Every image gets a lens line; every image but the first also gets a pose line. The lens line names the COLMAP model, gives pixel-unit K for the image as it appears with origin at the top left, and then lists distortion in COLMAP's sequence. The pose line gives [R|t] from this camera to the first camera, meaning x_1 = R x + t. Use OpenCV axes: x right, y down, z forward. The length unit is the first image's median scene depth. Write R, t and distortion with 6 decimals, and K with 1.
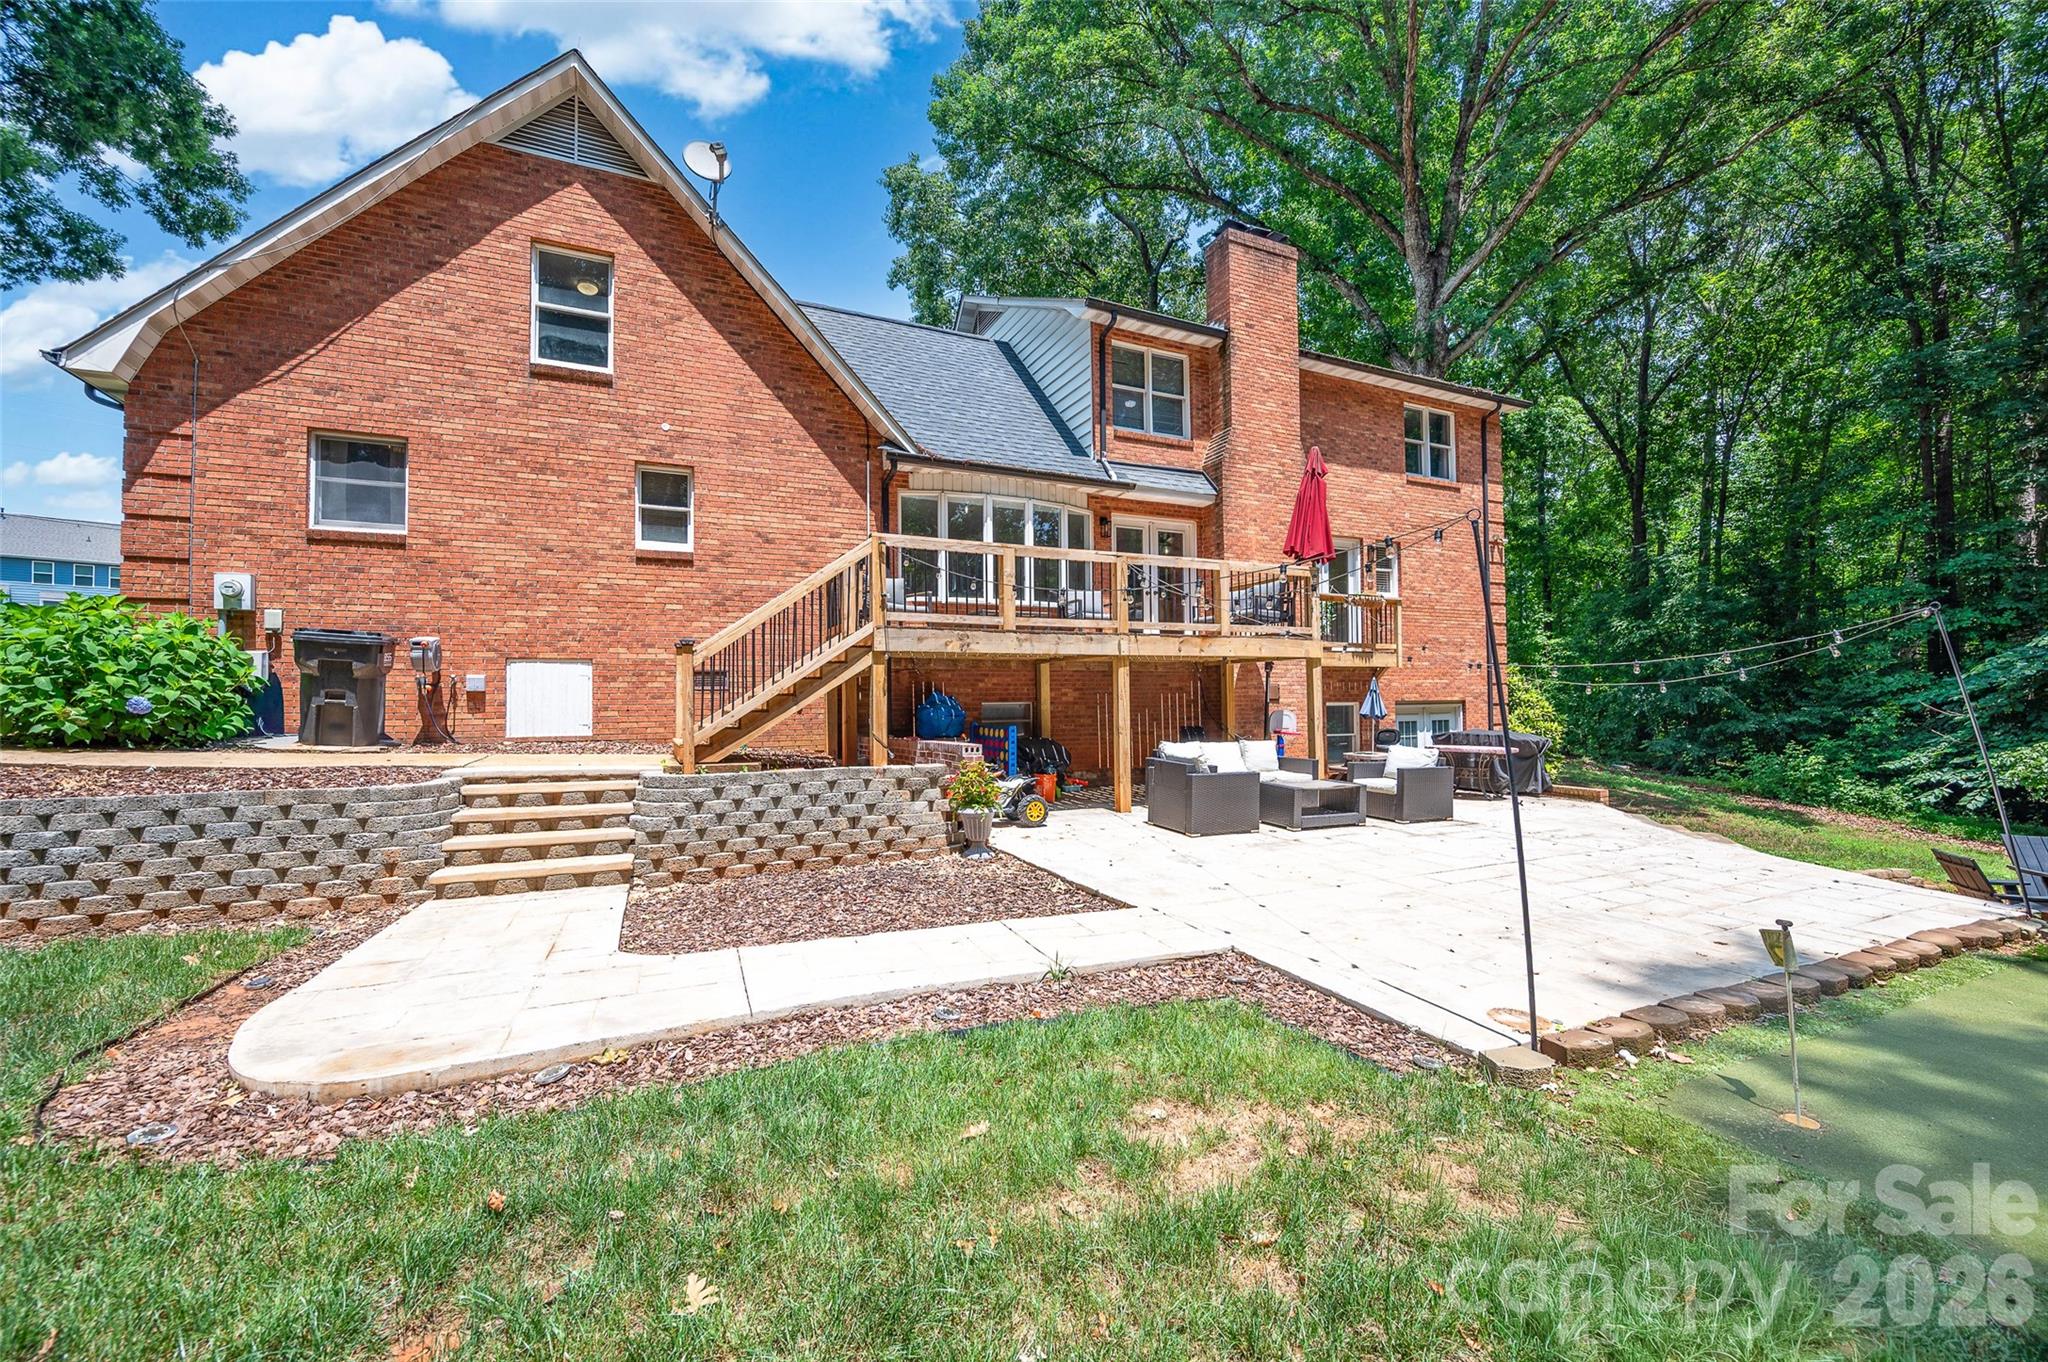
lens RADIAL K [[823.3, 0, 1024.9], [0, 823.3, 688.3], [0, 0, 1]] dist [-0.001428, -0.000422]
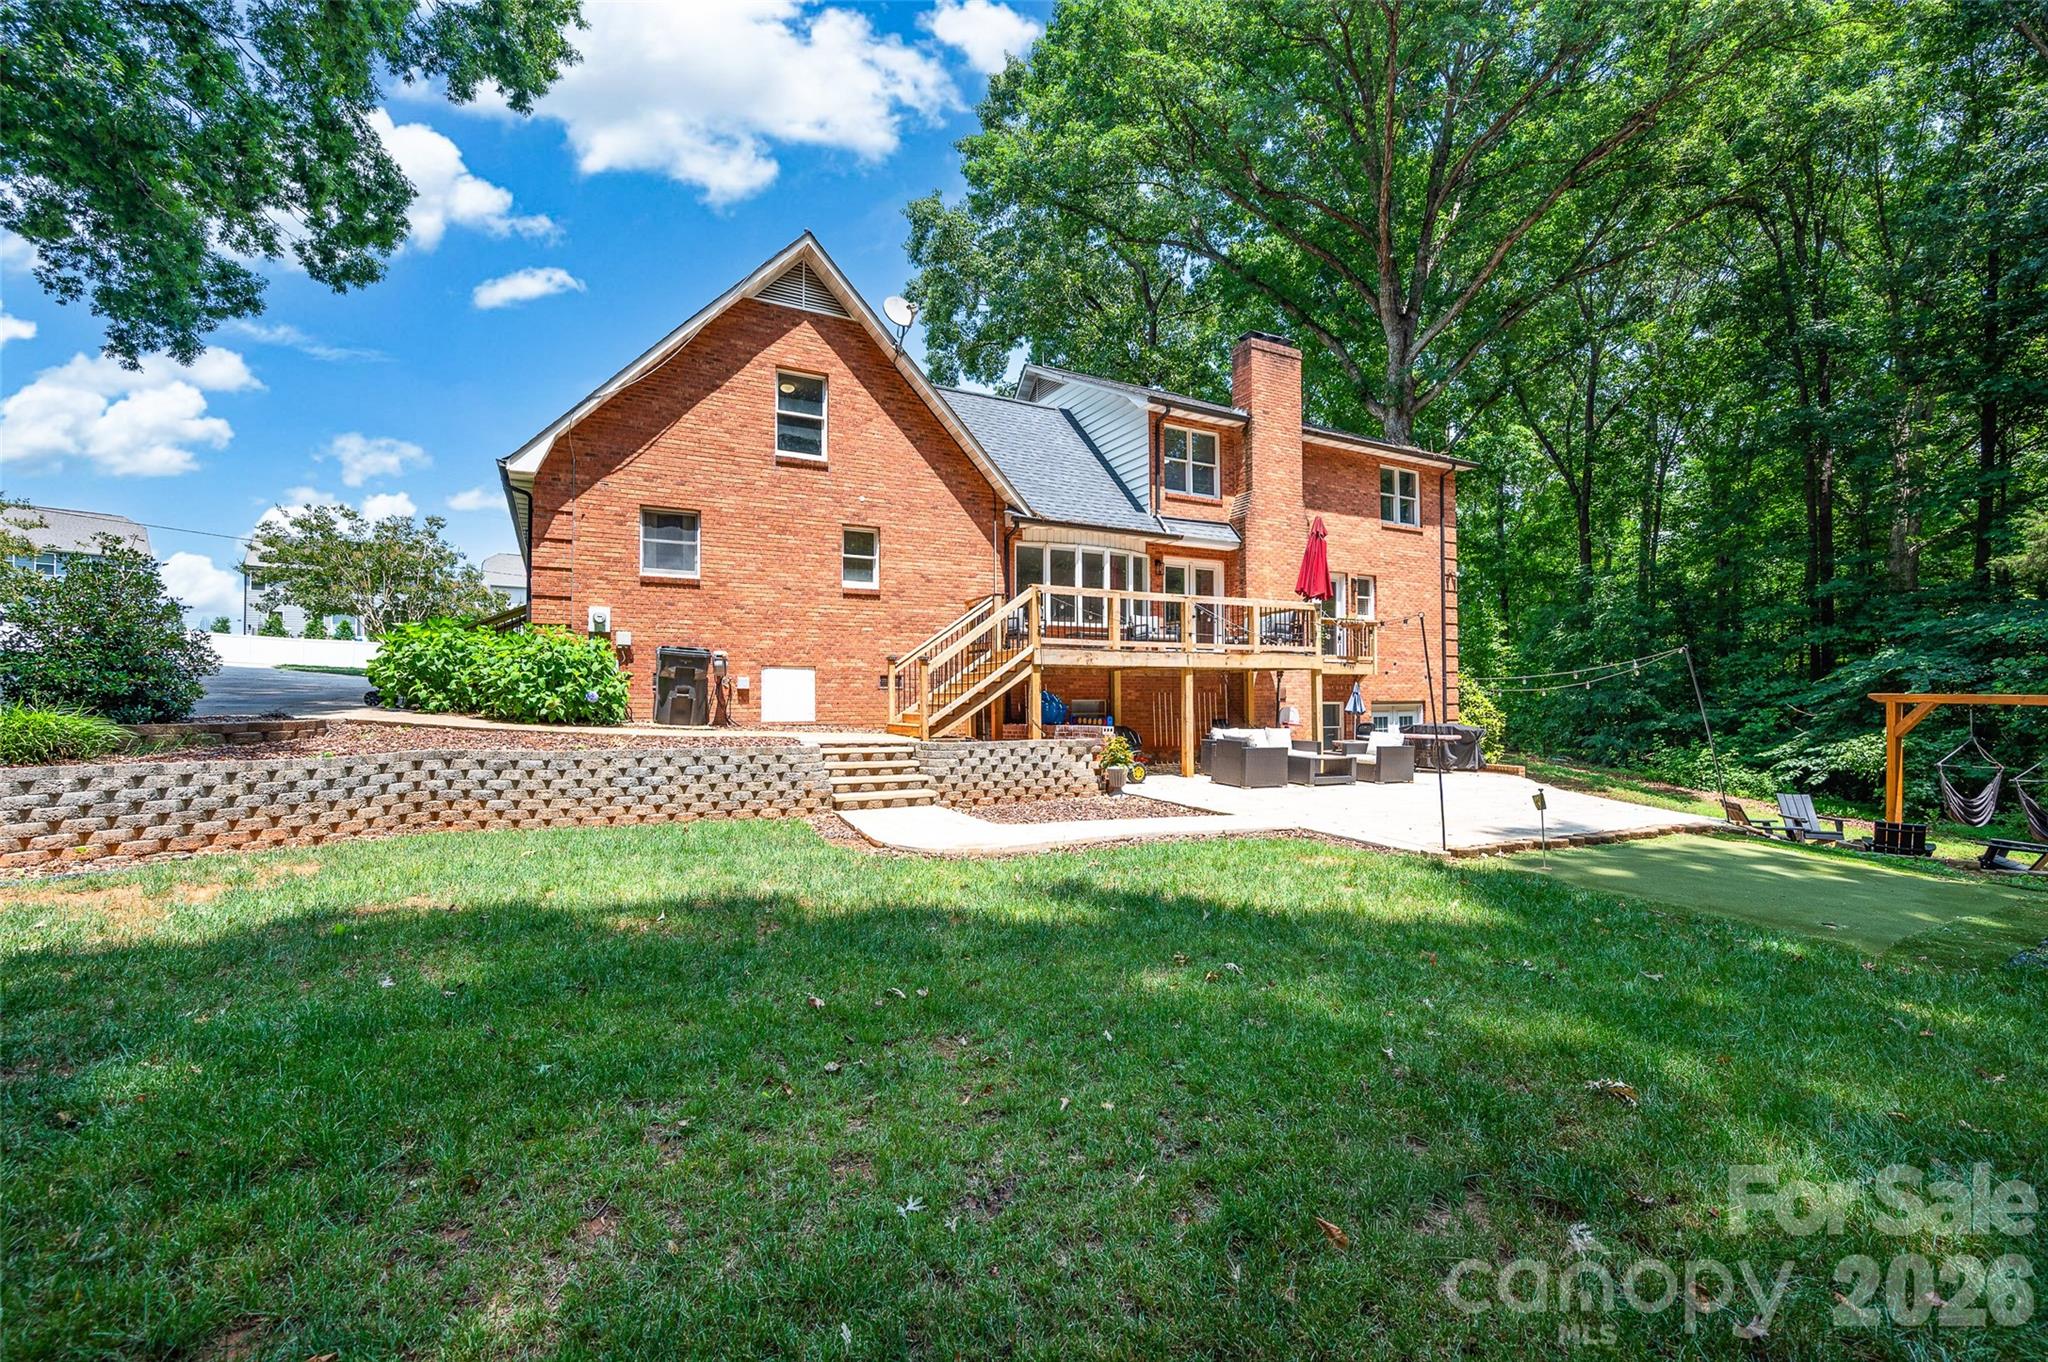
lens RADIAL K [[889.0, 0, 1019.5], [0, 889.0, 691.7], [0, 0, 1]] dist [0.001381, -0.000207]
pose [[0.998336, 0.006459, 0.057302, -0.206709], [-0.006819, 0.999958, 0.006076, -0.003395], [-0.057261, -0.006456, 0.998338, -0.410389]]
